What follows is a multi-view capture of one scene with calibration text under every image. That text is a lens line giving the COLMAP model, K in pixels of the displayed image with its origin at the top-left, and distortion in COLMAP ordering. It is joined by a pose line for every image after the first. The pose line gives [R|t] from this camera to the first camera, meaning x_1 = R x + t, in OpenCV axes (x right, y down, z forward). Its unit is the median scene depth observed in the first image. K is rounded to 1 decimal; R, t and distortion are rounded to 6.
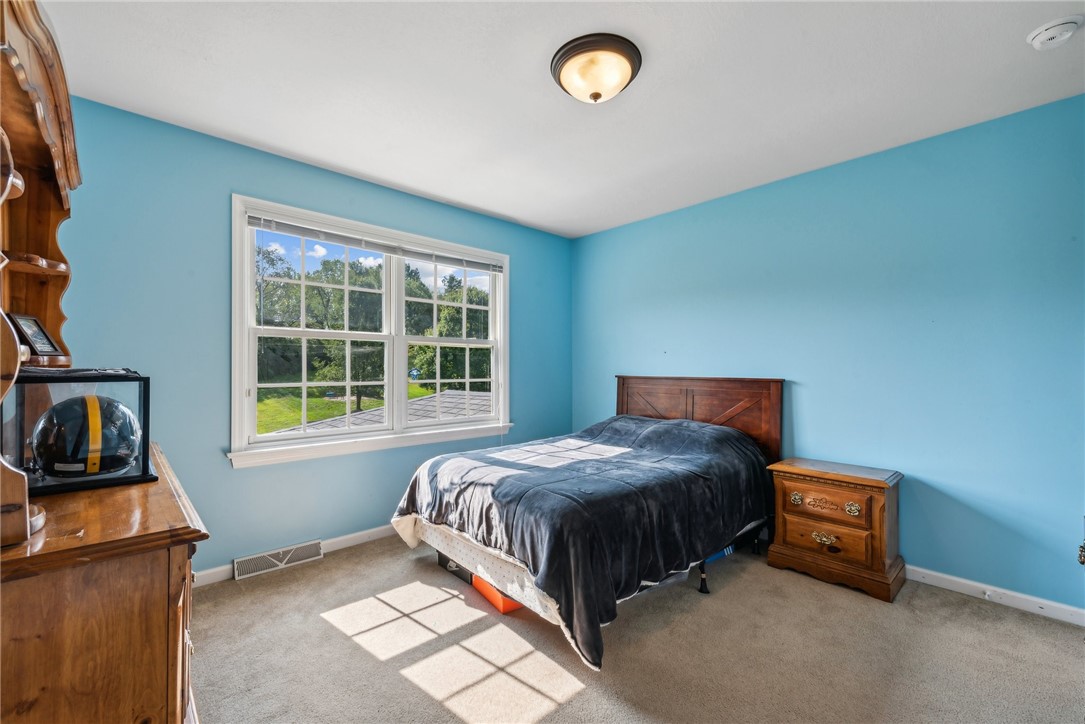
lens RADIAL K [[445.1, 0, 542.9], [0, 445.1, 363.5], [0, 0, 1]] dist [0.000556, 0.000018]
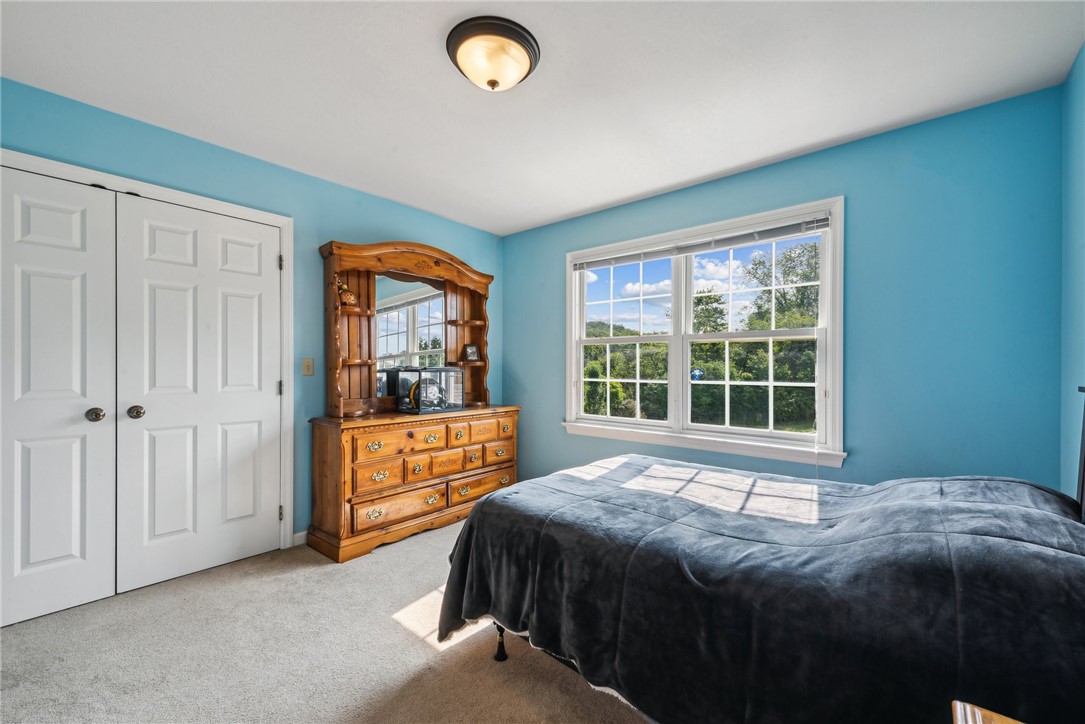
lens RADIAL K [[445.1, 0, 543.0], [0, 445.1, 365.5], [0, 0, 1]] dist [0.000556, 0.000018]
pose [[0.099007, -0.001237, -0.995086, 0.663256], [0.008616, 0.999963, -0.000386, 0.003544], [0.995049, -0.008535, 0.099014, 0.621141]]
